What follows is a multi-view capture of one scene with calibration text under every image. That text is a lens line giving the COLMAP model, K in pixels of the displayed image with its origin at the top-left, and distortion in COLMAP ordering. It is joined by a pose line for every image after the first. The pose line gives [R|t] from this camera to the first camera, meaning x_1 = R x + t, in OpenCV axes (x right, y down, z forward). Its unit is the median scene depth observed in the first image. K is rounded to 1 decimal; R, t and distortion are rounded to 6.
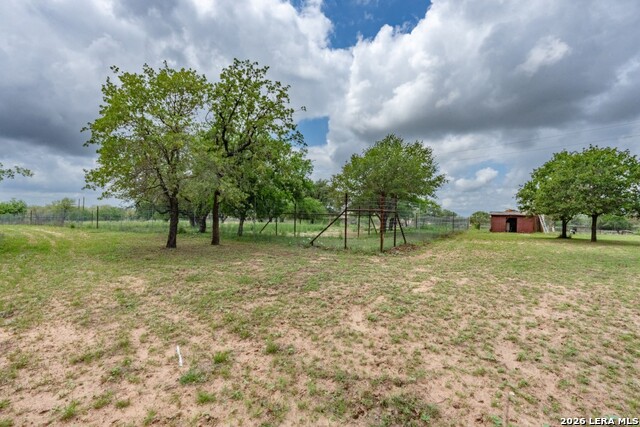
lens RADIAL K [[285.1, 0, 320.0], [0, 285.1, 213.5], [0, 0, 1]] dist [-0.010738, 0.000114]
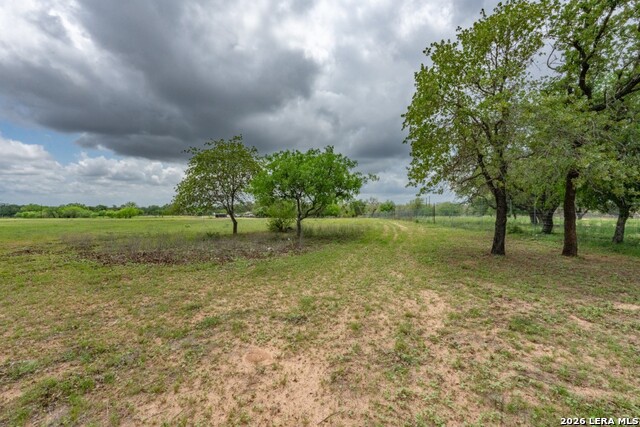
lens RADIAL K [[285.1, 0, 320.0], [0, 285.1, 213.5], [0, 0, 1]] dist [-0.010738, 0.000114]
pose [[0.478785, -0.007087, -0.877904, -0.076456], [0.022536, 0.999737, 0.004221, -0.001601], [0.877643, -0.021806, 0.478819, 0.199016]]
